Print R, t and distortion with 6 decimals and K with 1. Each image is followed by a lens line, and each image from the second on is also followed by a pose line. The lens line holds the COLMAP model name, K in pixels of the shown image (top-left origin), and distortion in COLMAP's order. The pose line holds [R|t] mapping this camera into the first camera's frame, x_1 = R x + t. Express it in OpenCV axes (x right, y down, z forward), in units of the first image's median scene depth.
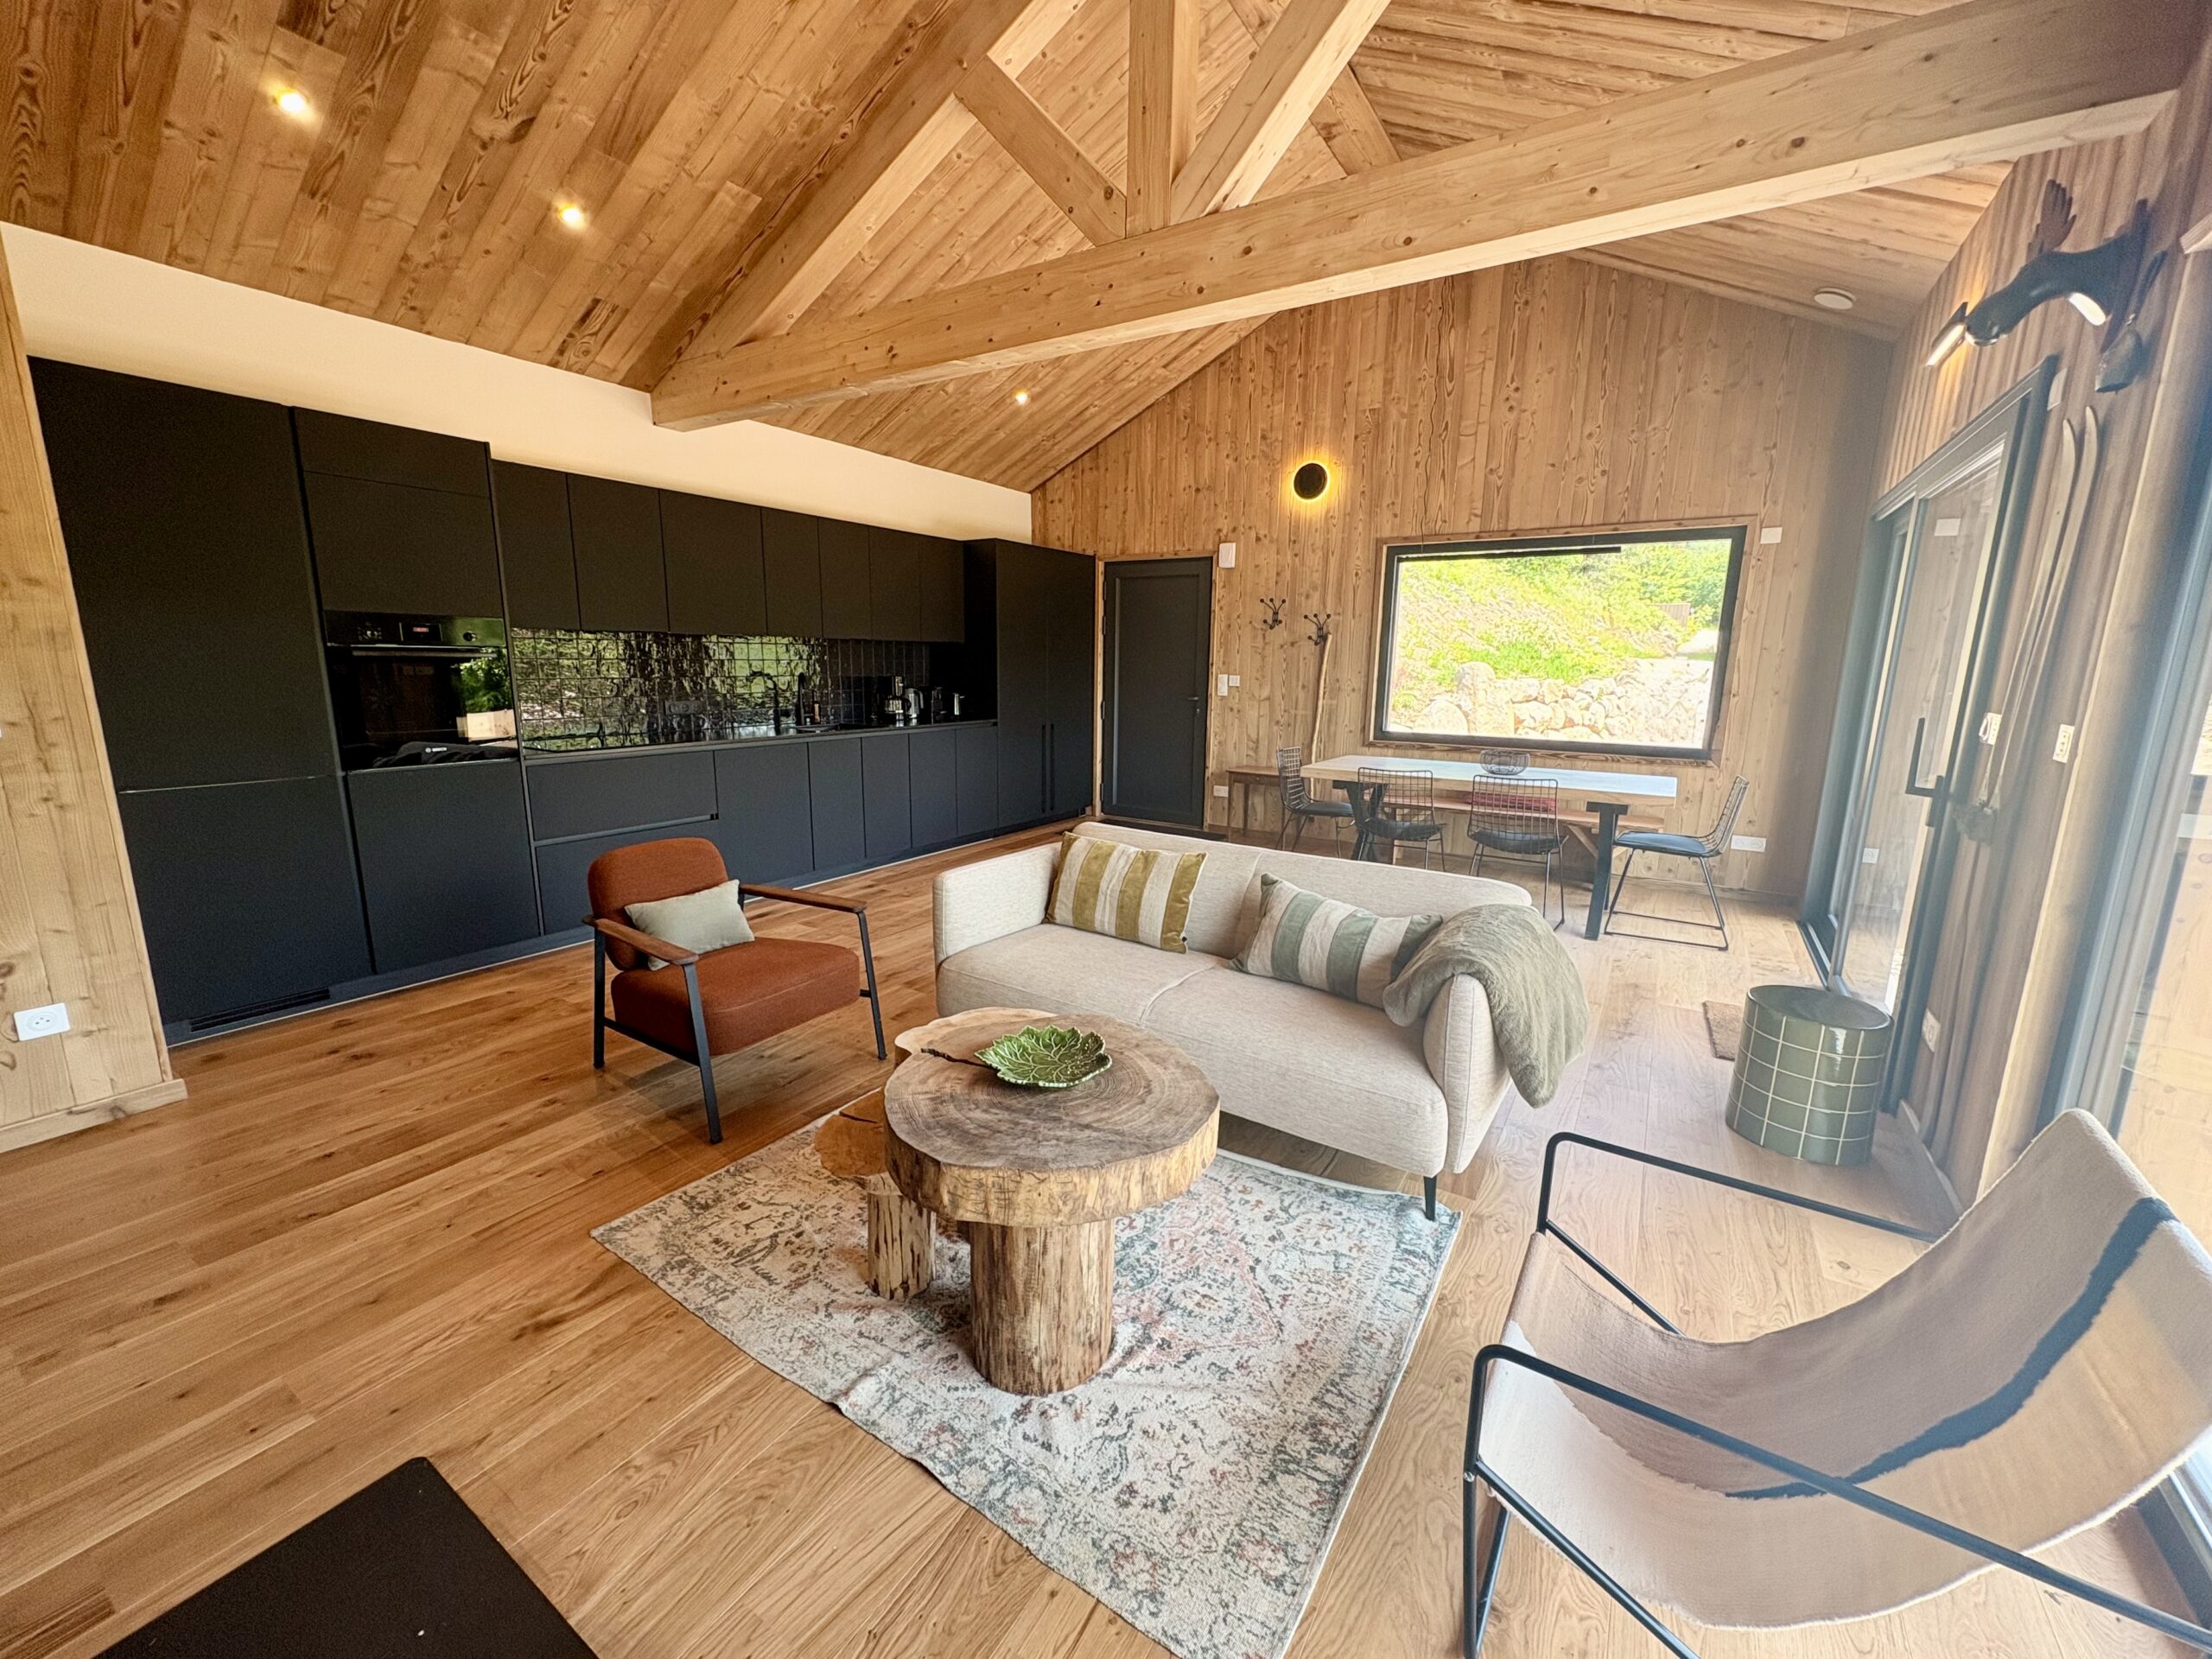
lens RADIAL K [[879.5, 0, 1106.3], [0, 879.5, 828.7], [0, 0, 1]] dist [0.000722, -0.000137]
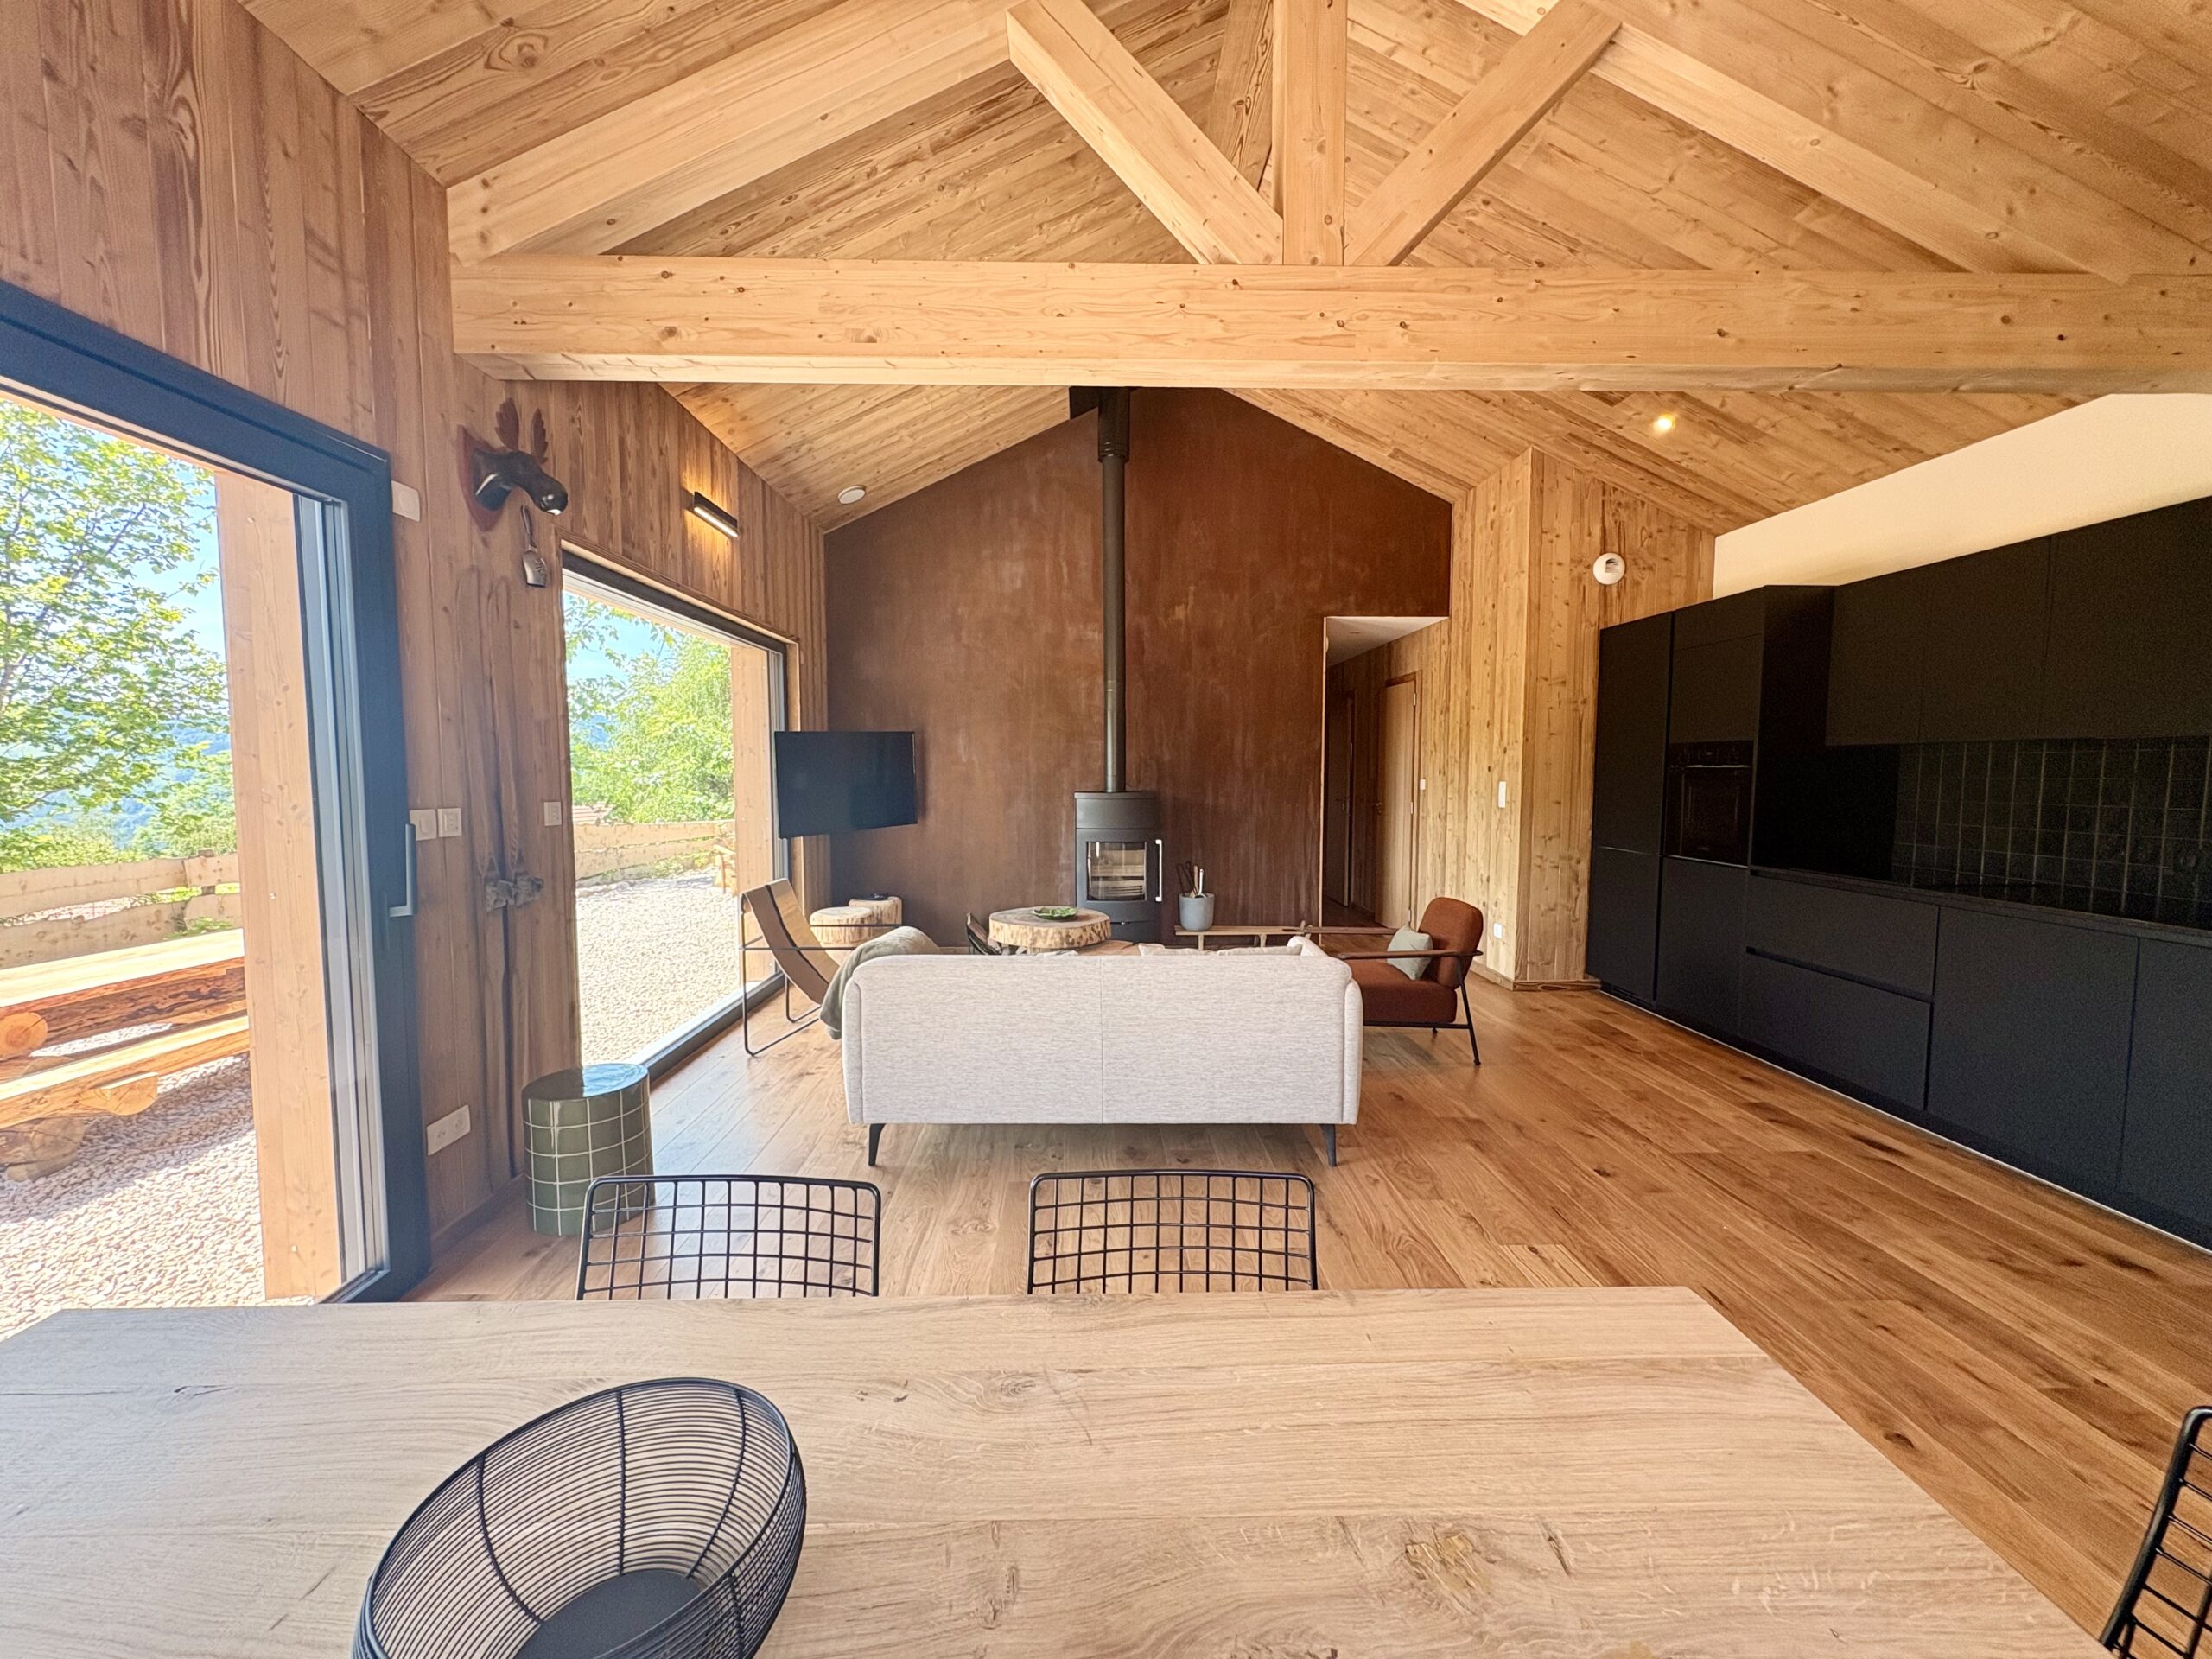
lens RADIAL K [[879.5, 0, 1106.7], [0, 879.5, 829.2], [0, 0, 1]] dist [0.000722, -0.000137]
pose [[-0.825931, 0.025356, -0.563201, 0.420909], [-0.118095, 0.969044, 0.216812, -0.190023], [0.551264, 0.245583, -0.797369, 1.012212]]
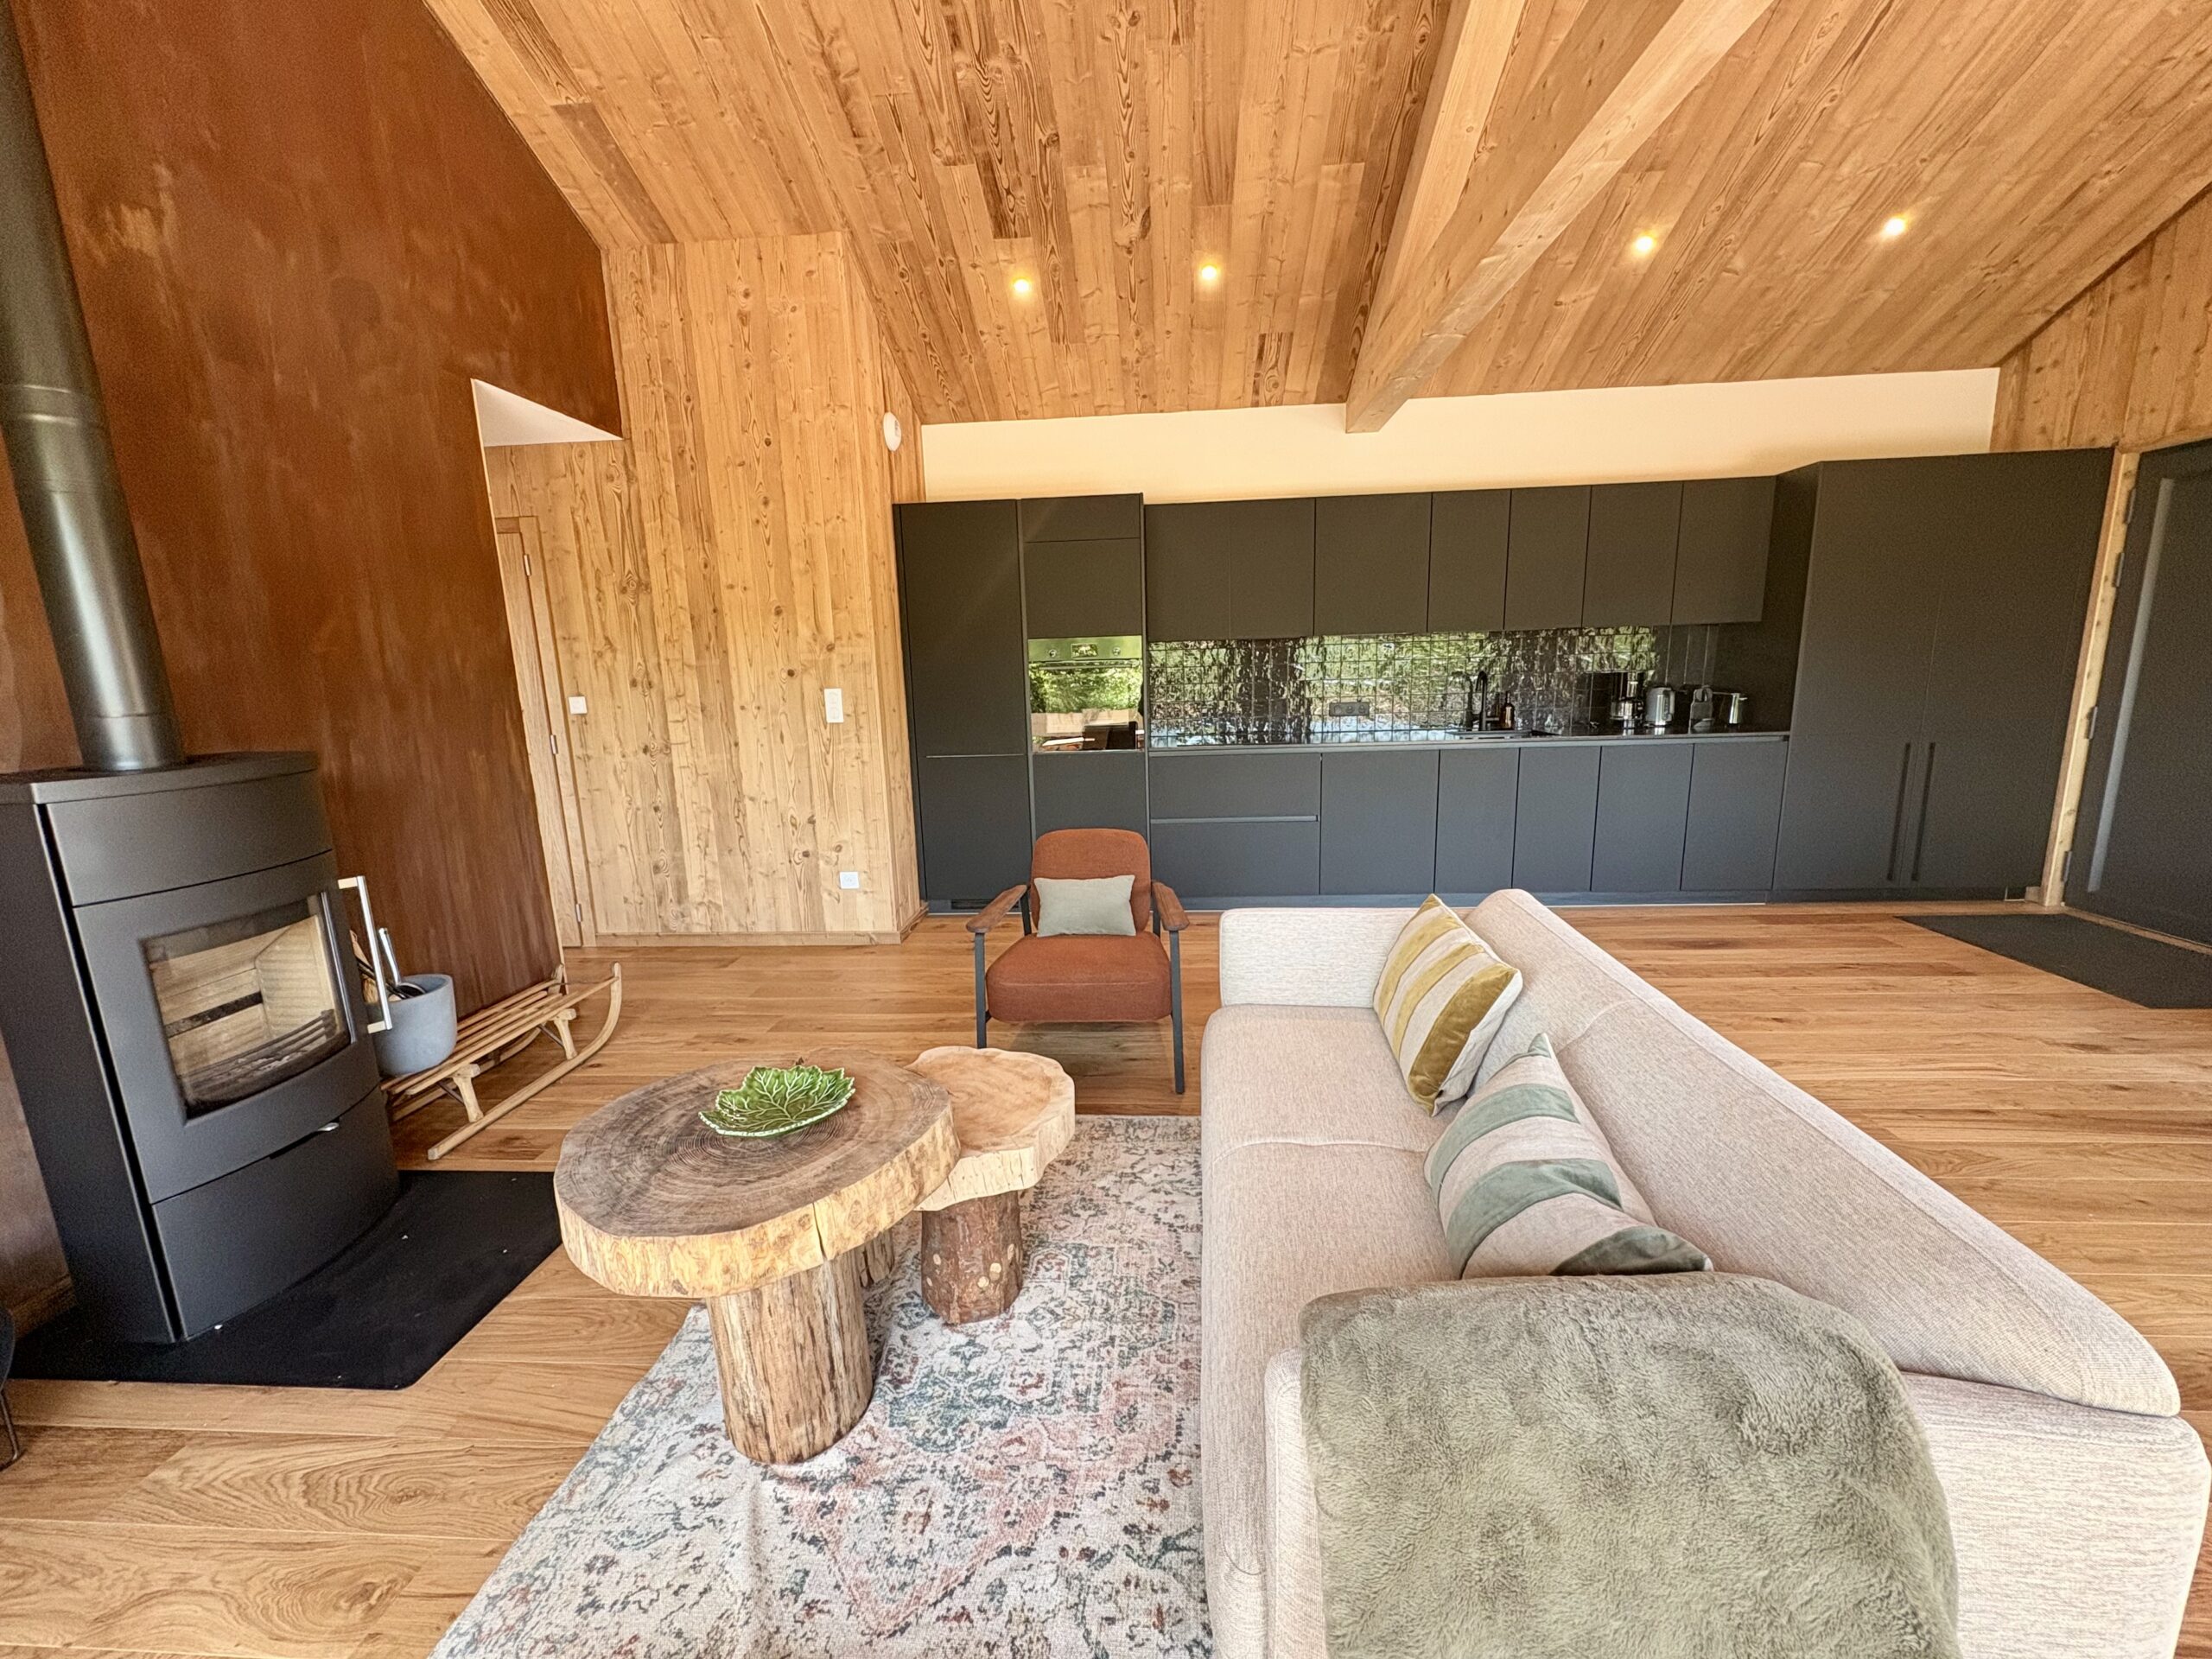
lens RADIAL K [[879.5, 0, 1105.8], [0, 879.5, 829.3], [0, 0, 1]] dist [0.000722, -0.000137]
pose [[0.477947, 0.133457, -0.868191, 0.271833], [-0.129465, 0.988299, 0.080648, -0.044621], [0.868795, 0.073854, 0.489633, 0.260771]]
